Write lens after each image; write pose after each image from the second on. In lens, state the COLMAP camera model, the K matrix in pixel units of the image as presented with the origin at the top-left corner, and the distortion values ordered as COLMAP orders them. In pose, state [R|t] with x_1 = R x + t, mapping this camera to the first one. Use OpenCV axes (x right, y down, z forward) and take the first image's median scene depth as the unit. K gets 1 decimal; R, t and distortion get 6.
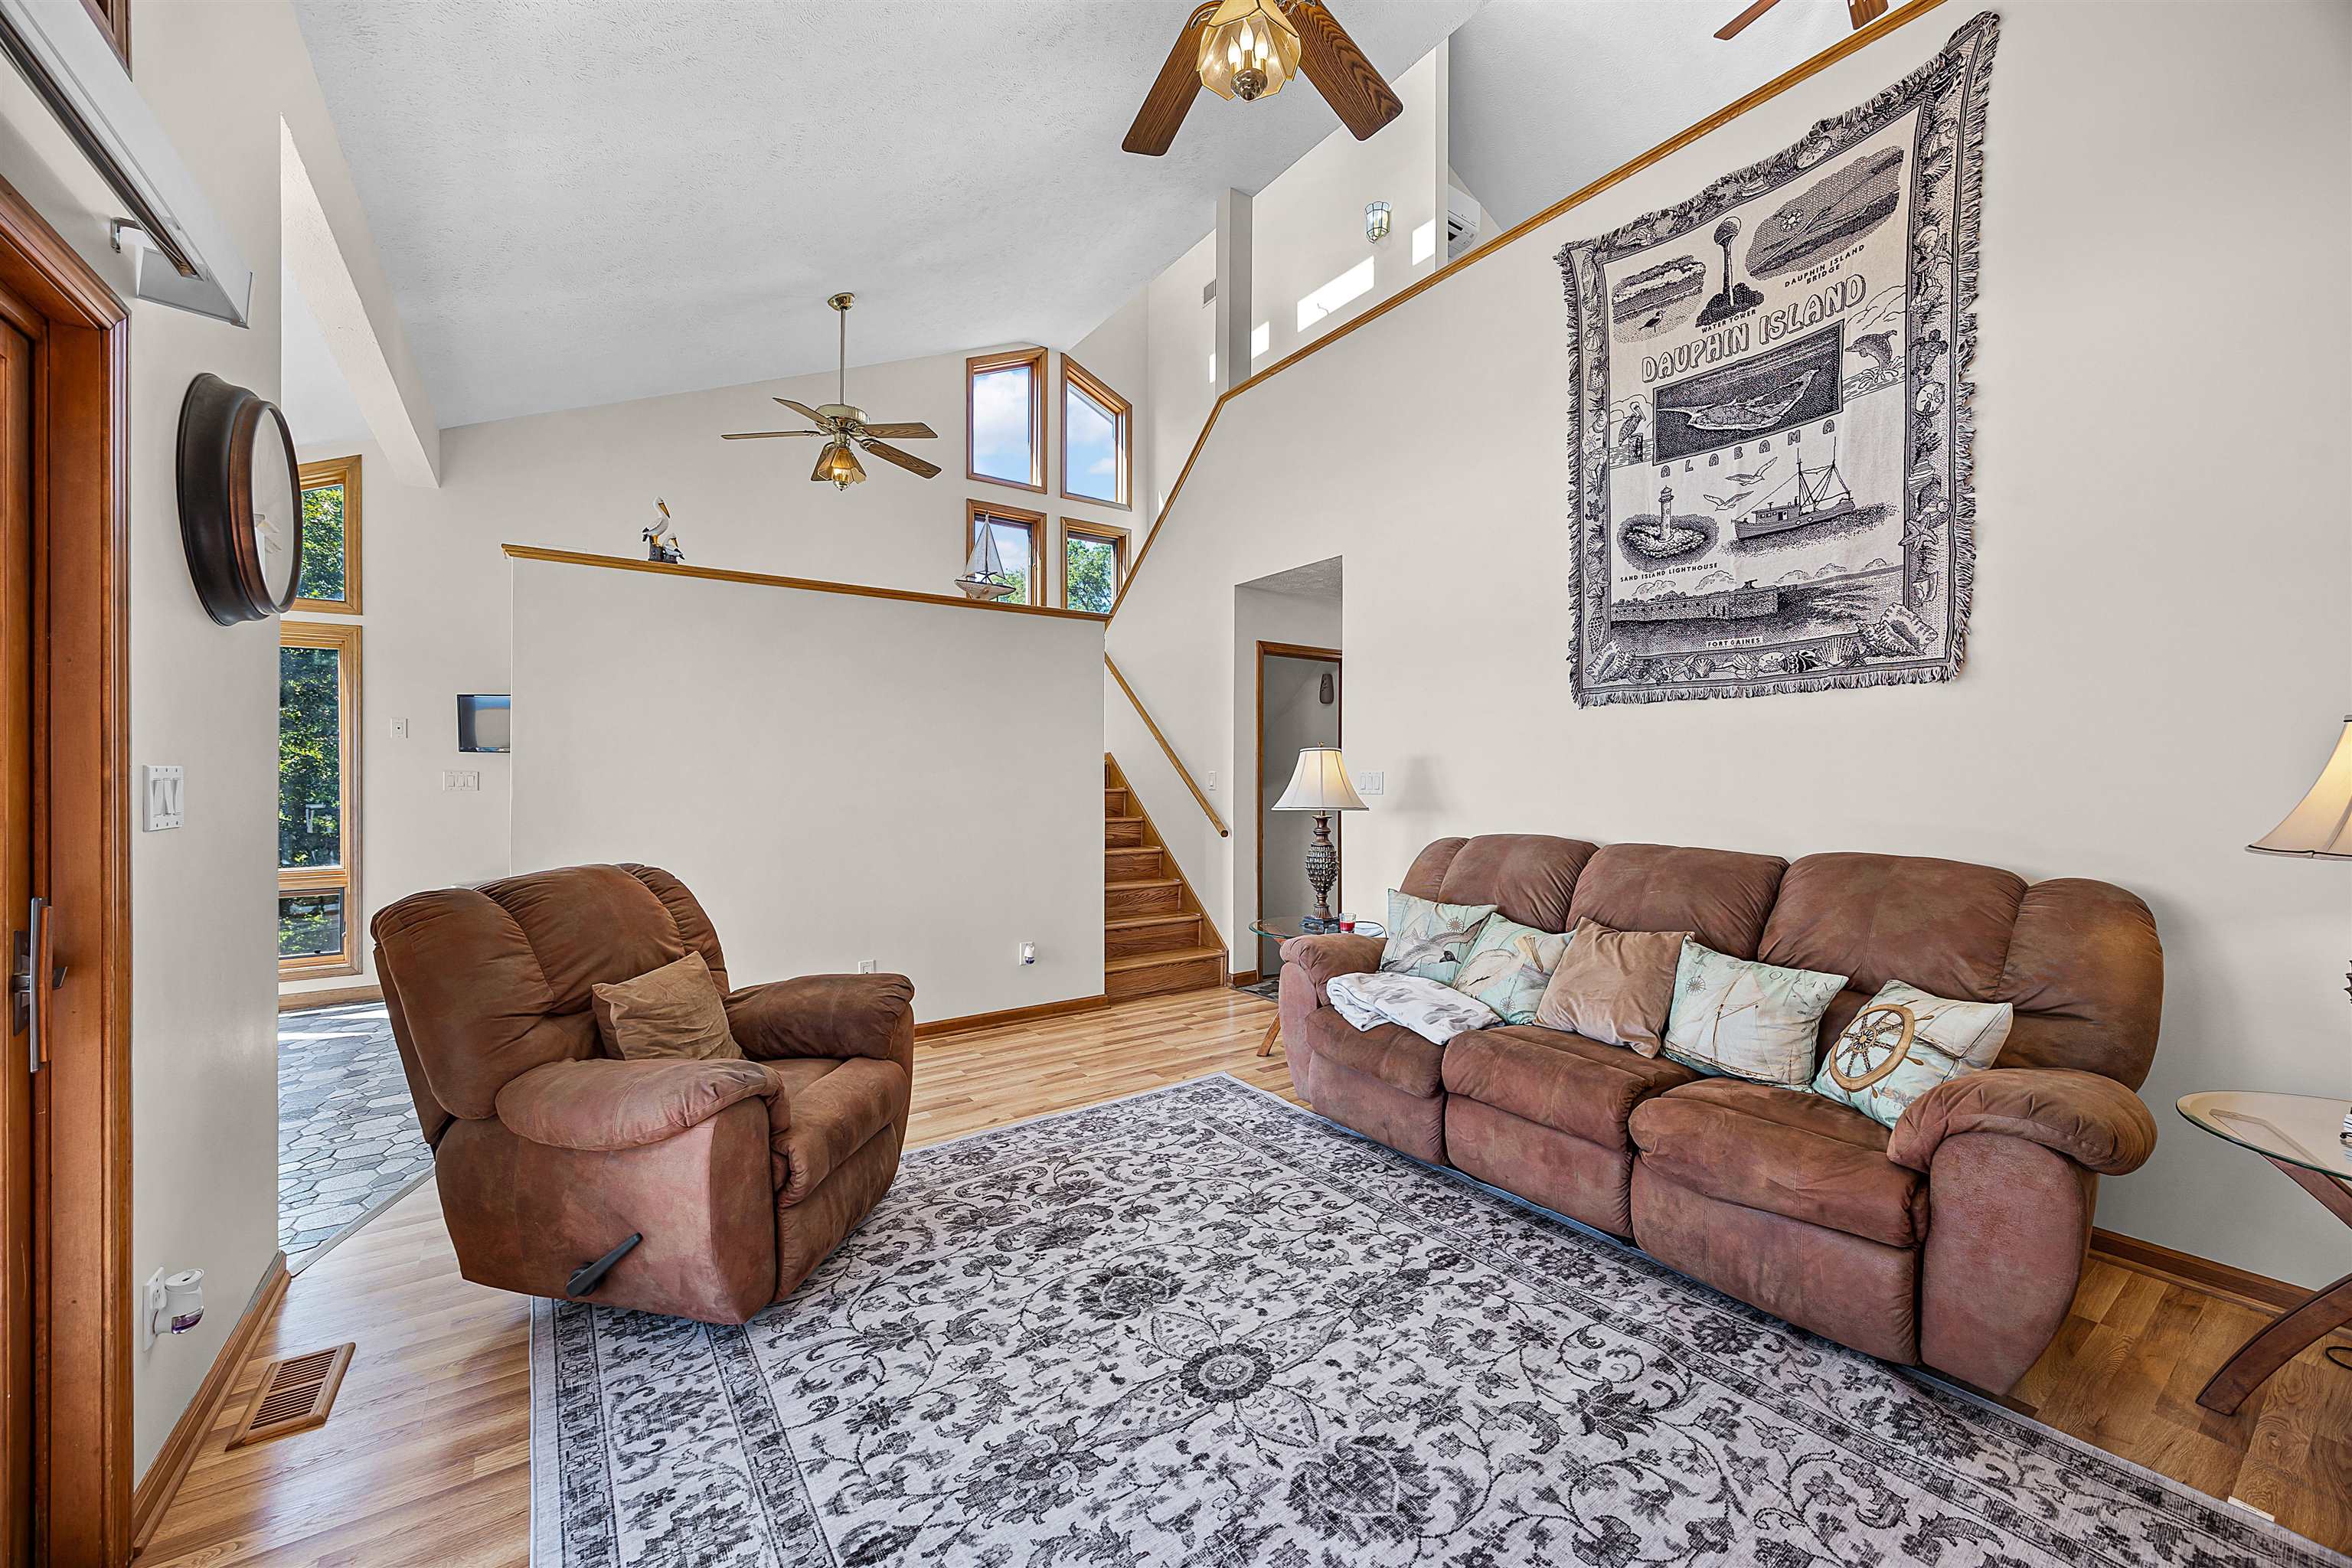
lens RADIAL K [[905.7, 0, 1180.4], [0, 905.7, 778.2], [0, 0, 1]] dist [0.002684, -0.000047]
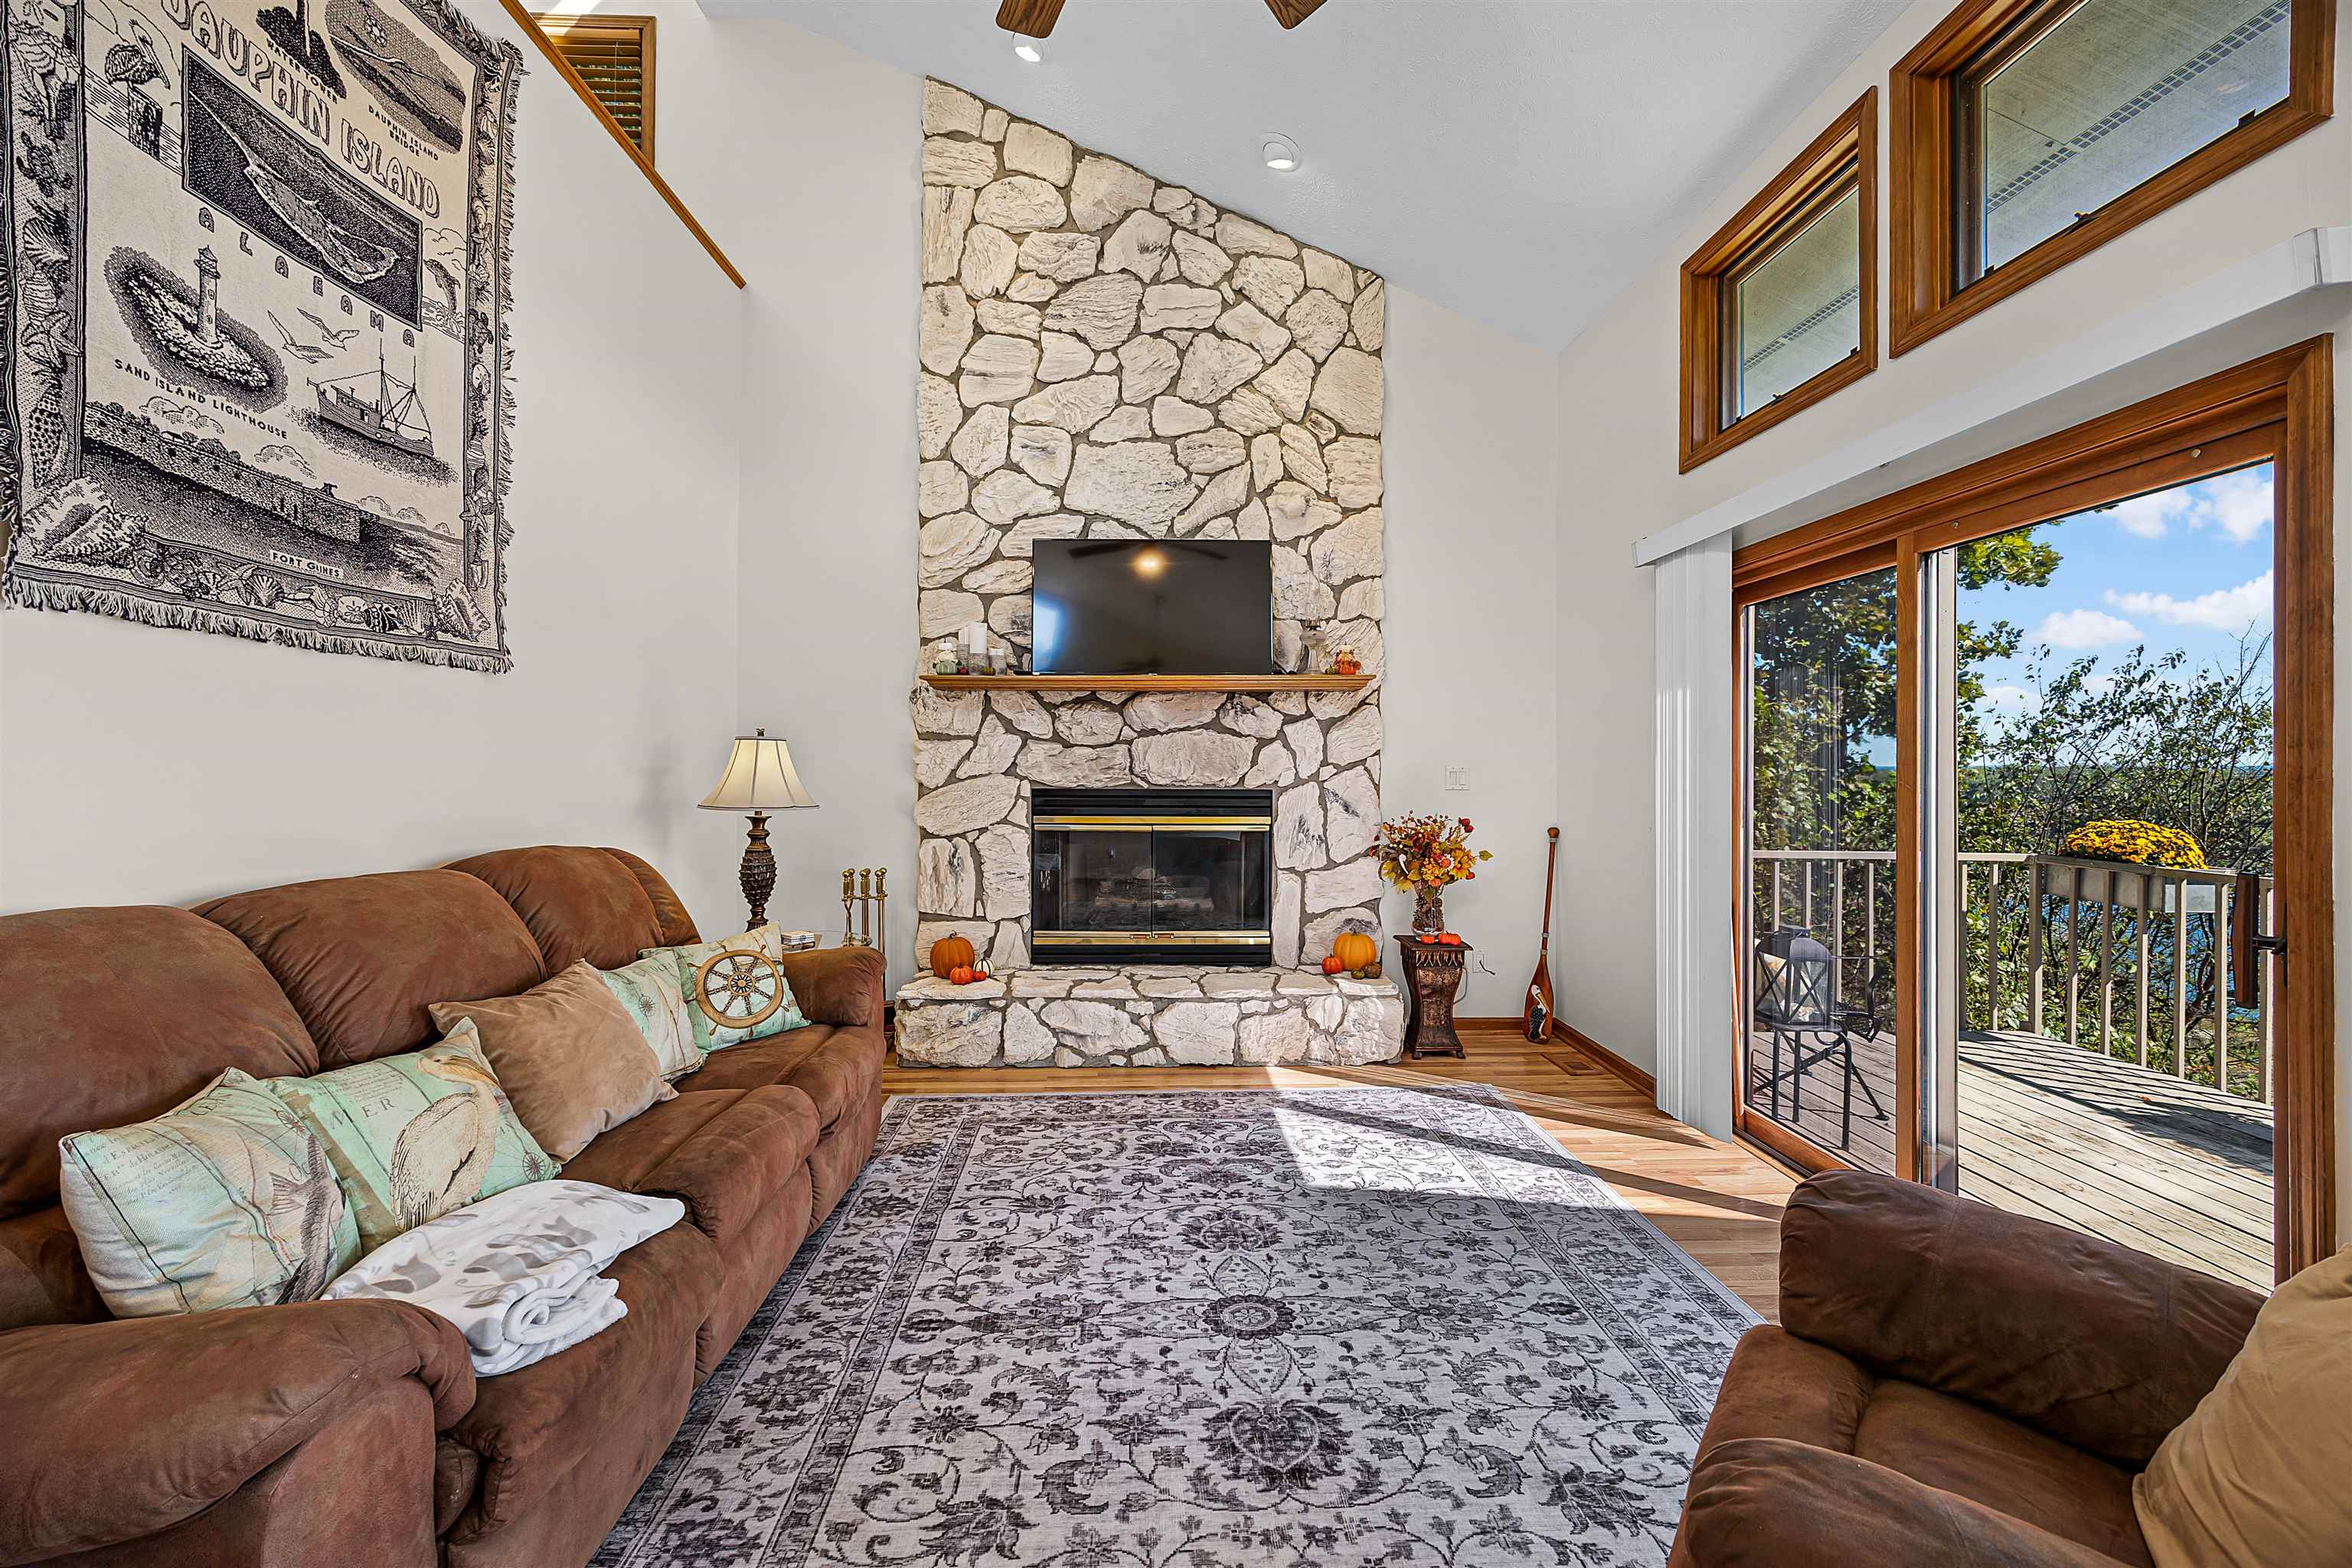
lens RADIAL K [[905.7, 0, 1180.2], [0, 905.7, 763.9], [0, 0, 1]] dist [0.002684, -0.000047]
pose [[-0.844847, -0.003578, 0.534996, -0.312910], [-0.005806, 0.999980, -0.002479, -0.007092], [-0.534977, -0.005201, -0.844851, 1.337080]]
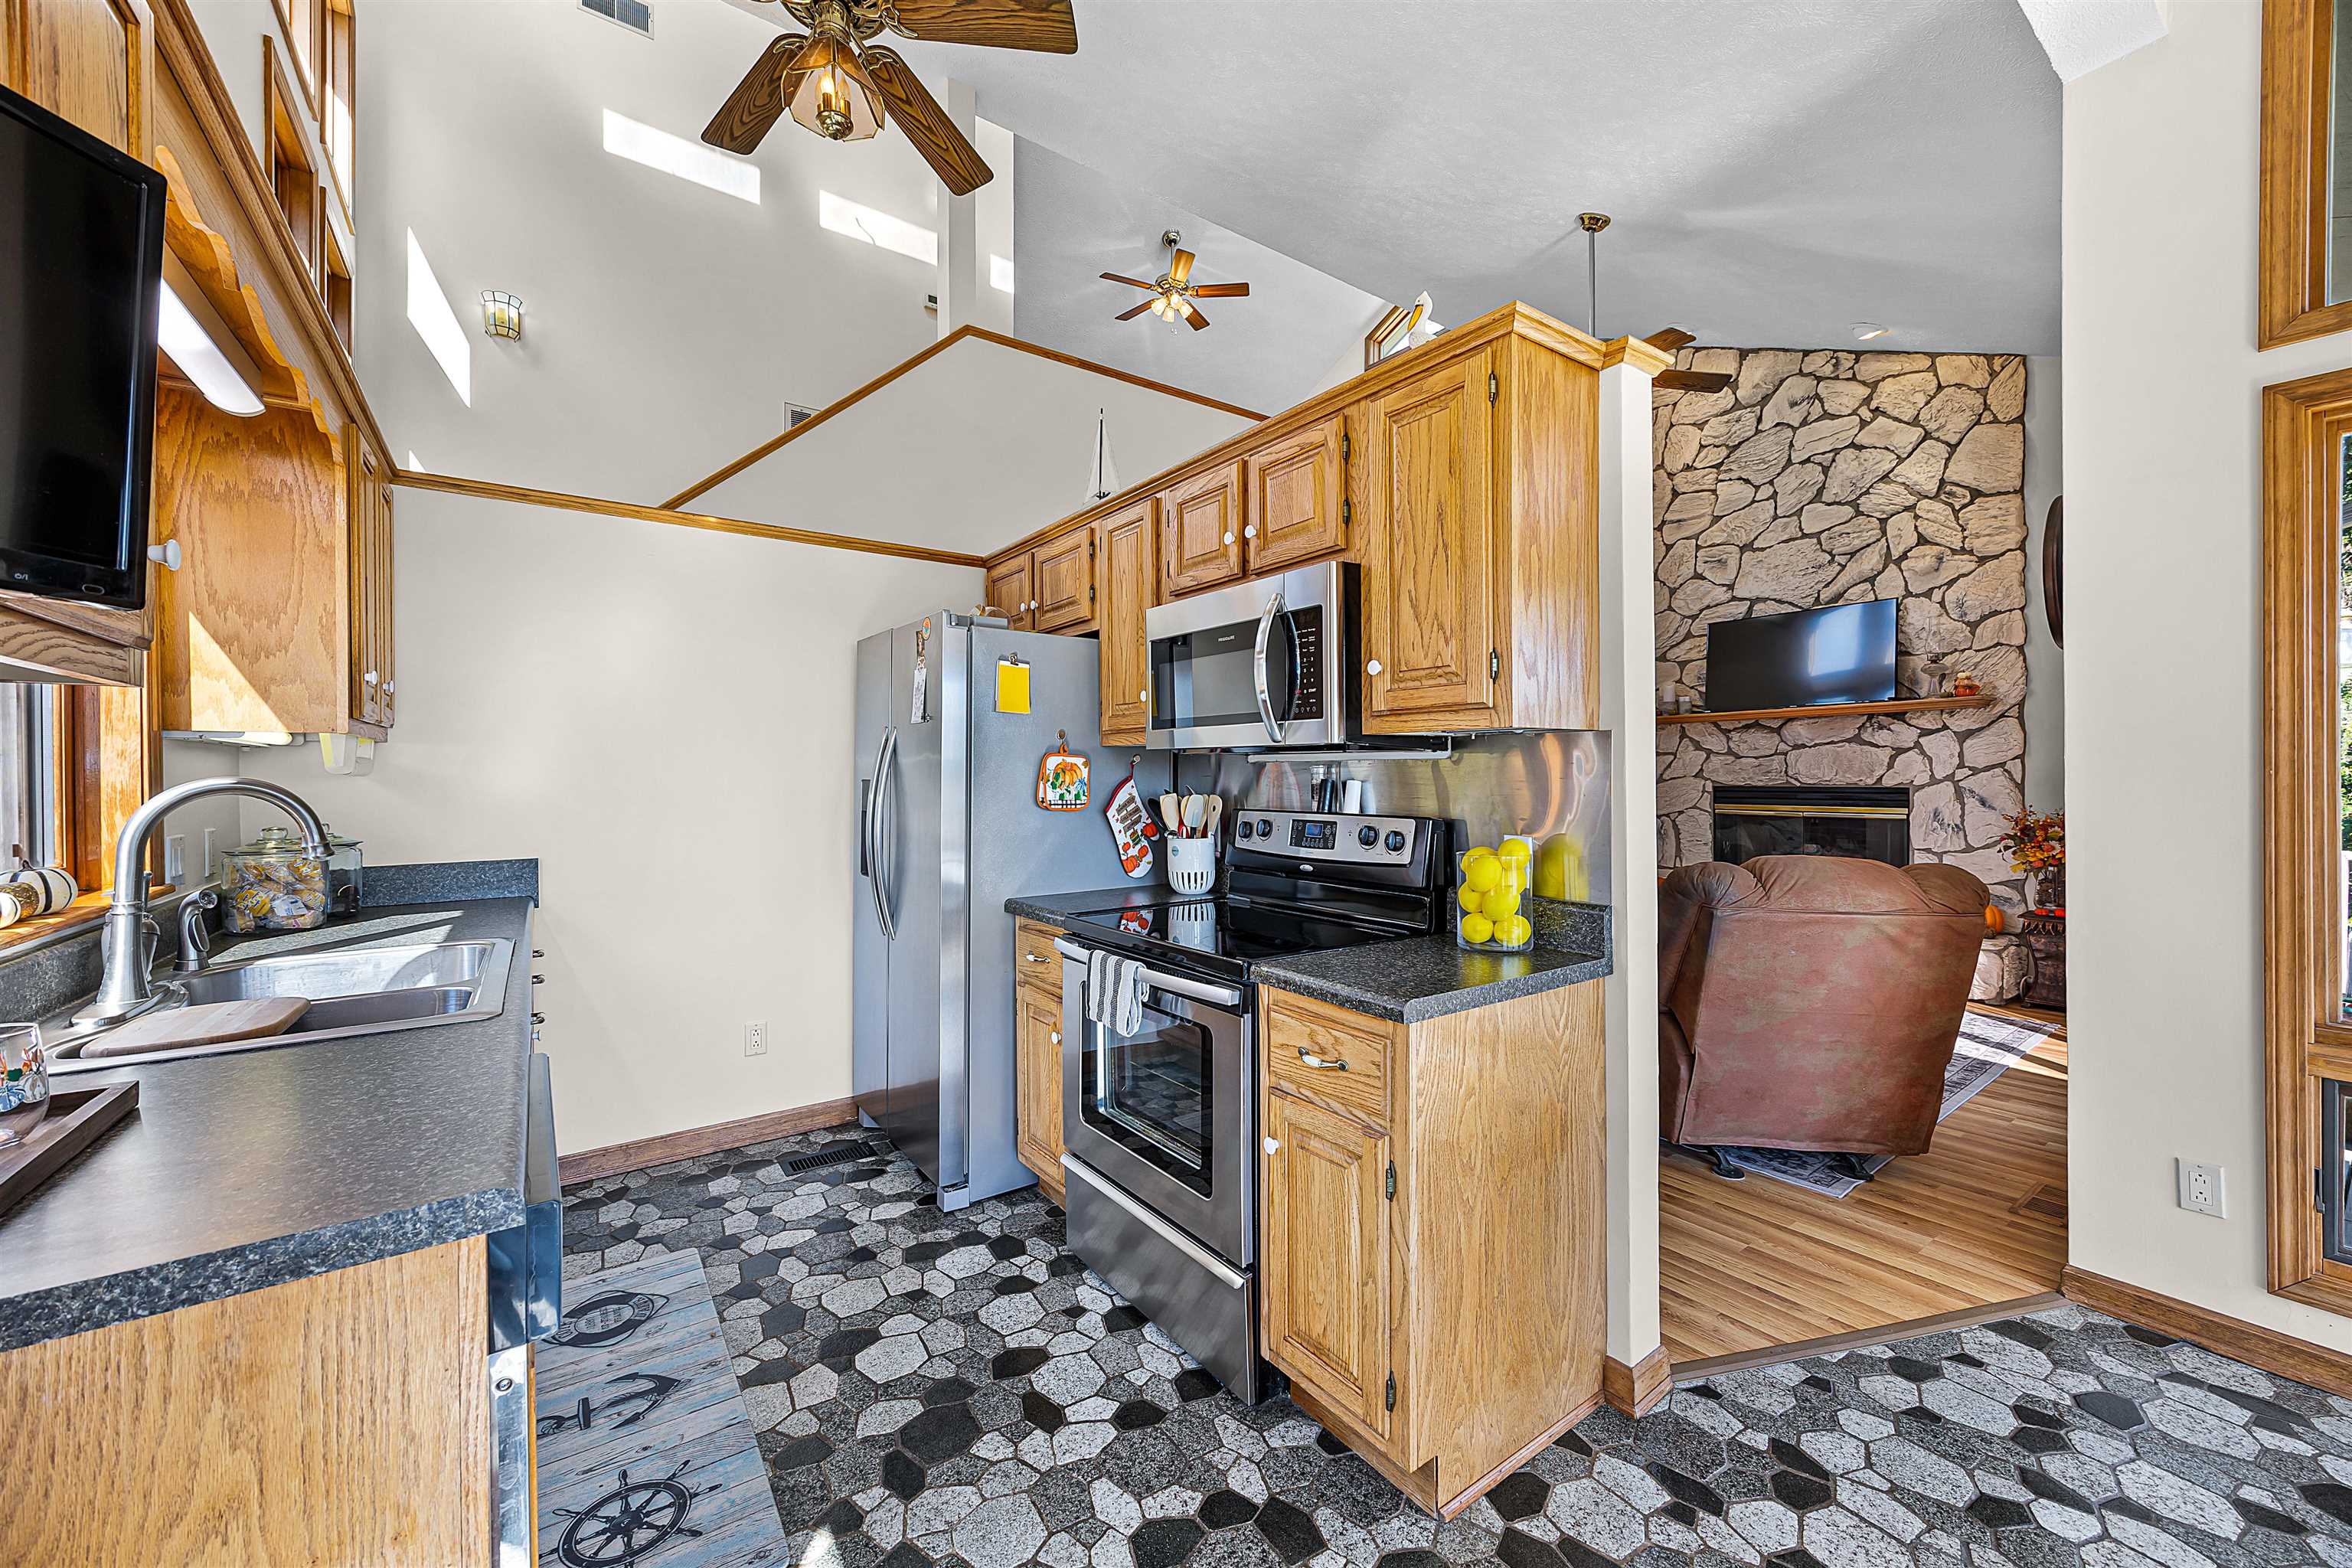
lens RADIAL K [[905.7, 0, 1190.0], [0, 905.7, 778.1], [0, 0, 1]] dist [0.002684, -0.000047]
pose [[-0.024640, -0.005678, 0.999680, -1.560928], [0.004932, 0.999971, 0.005801, -0.008258], [-0.999684, 0.005074, -0.024611, 1.575486]]
